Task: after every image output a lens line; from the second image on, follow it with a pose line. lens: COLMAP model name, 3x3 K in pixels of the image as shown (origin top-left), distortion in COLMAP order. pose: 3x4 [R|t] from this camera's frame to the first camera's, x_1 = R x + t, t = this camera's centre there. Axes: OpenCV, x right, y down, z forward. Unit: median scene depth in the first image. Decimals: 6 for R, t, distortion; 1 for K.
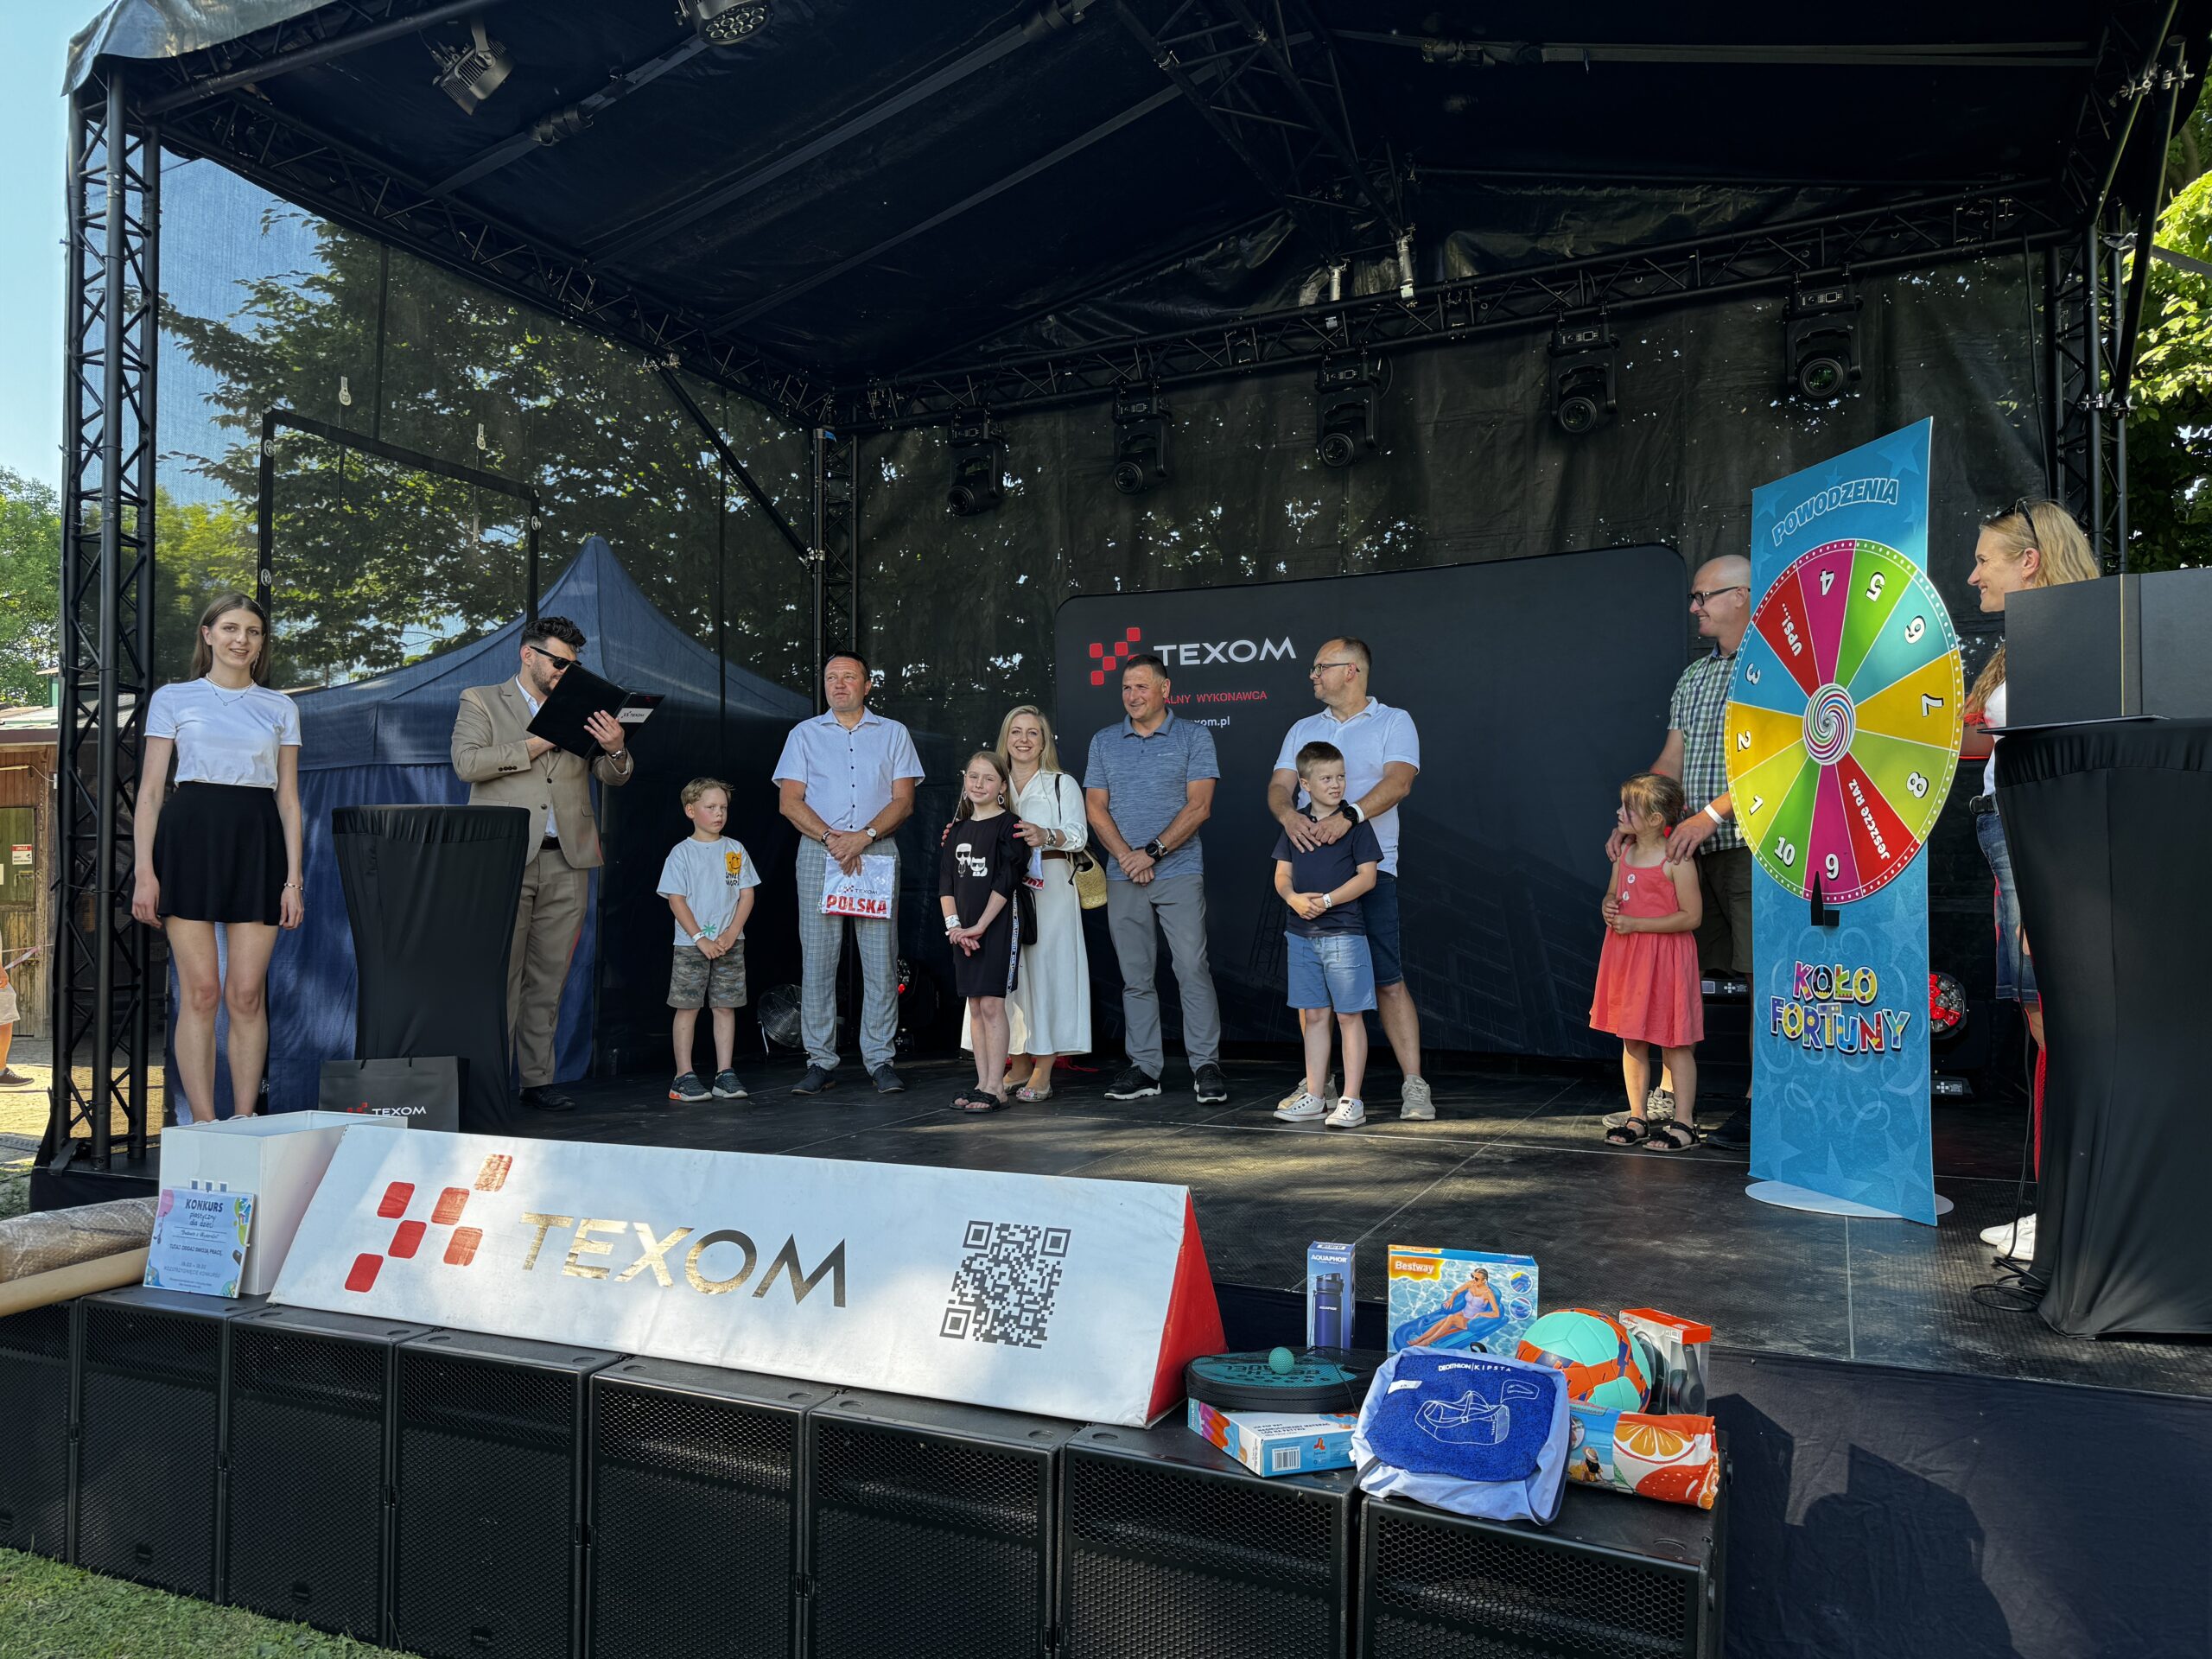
lens RADIAL K [[1486.0, 0, 1106.0], [0, 1486.0, 829.5], [0, 0, 1]] dist [0.188786, -0.281016]
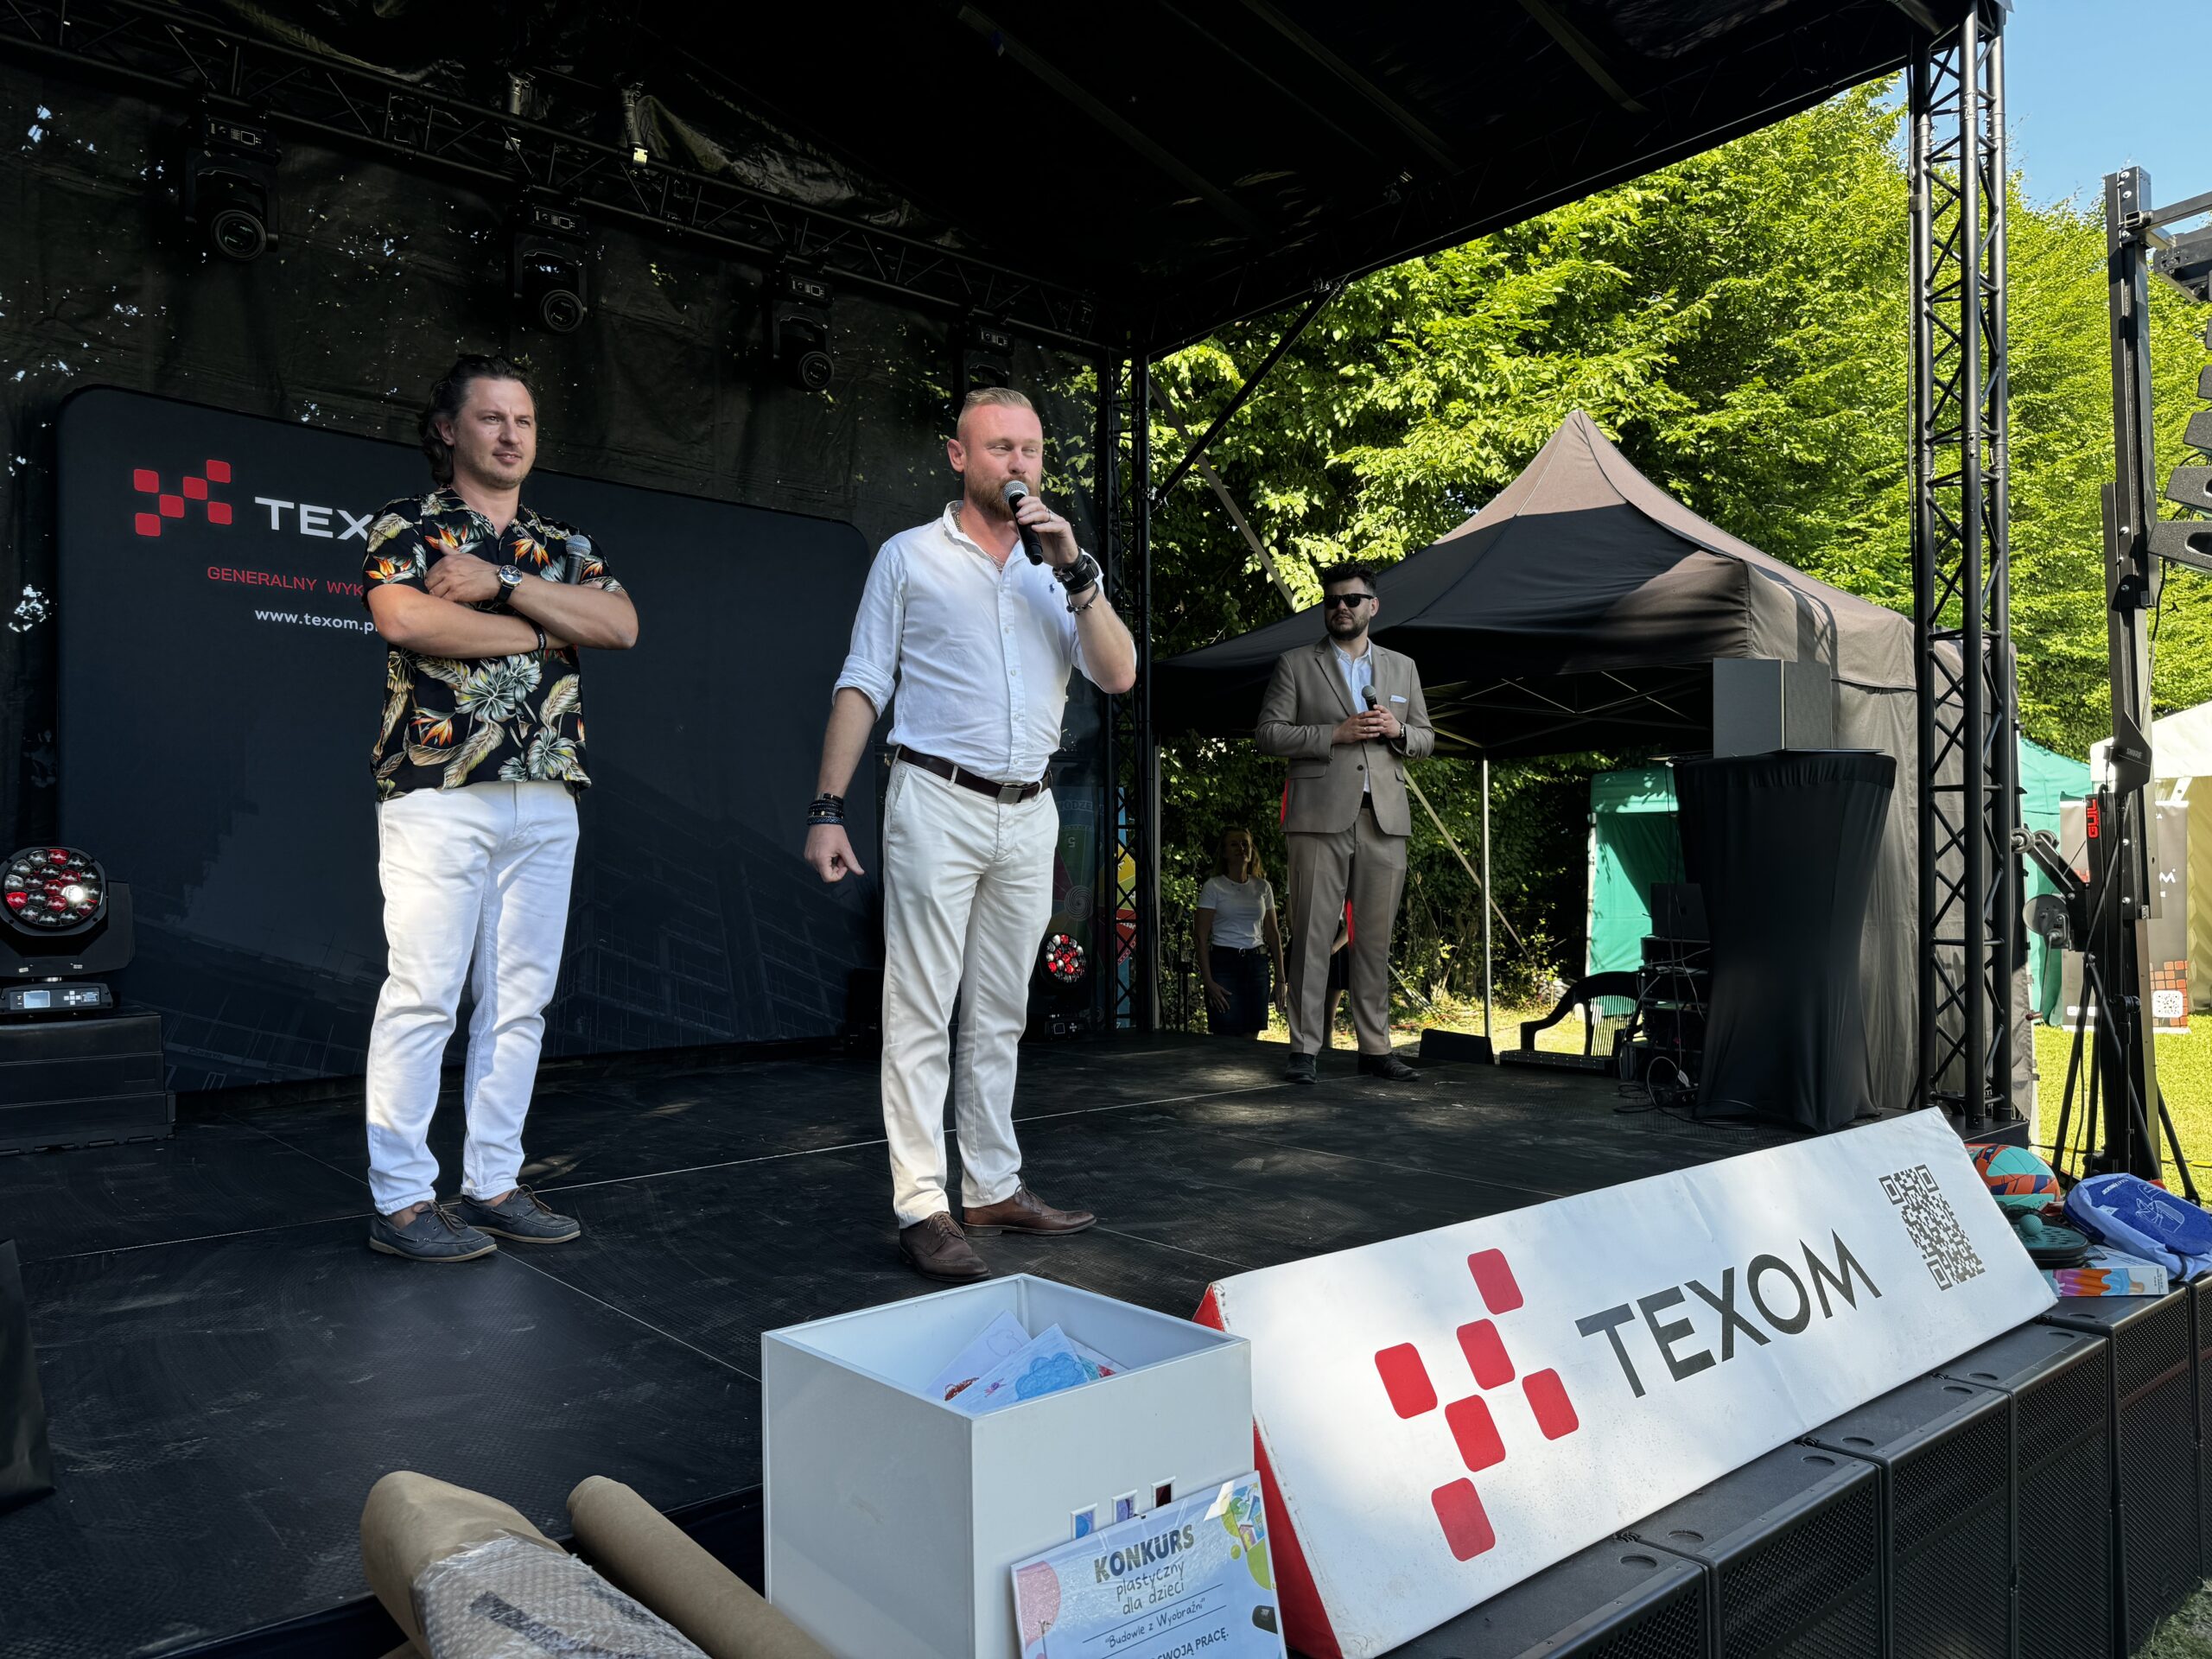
lens RADIAL K [[1529.6, 0, 1106.0], [0, 1529.6, 829.5], [0, 0, 1]] dist [0.061750, -0.050454]
pose [[0.431185, 0.024739, 0.901924, -0.519182], [-0.030885, 0.999443, -0.012649, 0.026942], [-0.901735, -0.022402, 0.431709, 0.437690]]
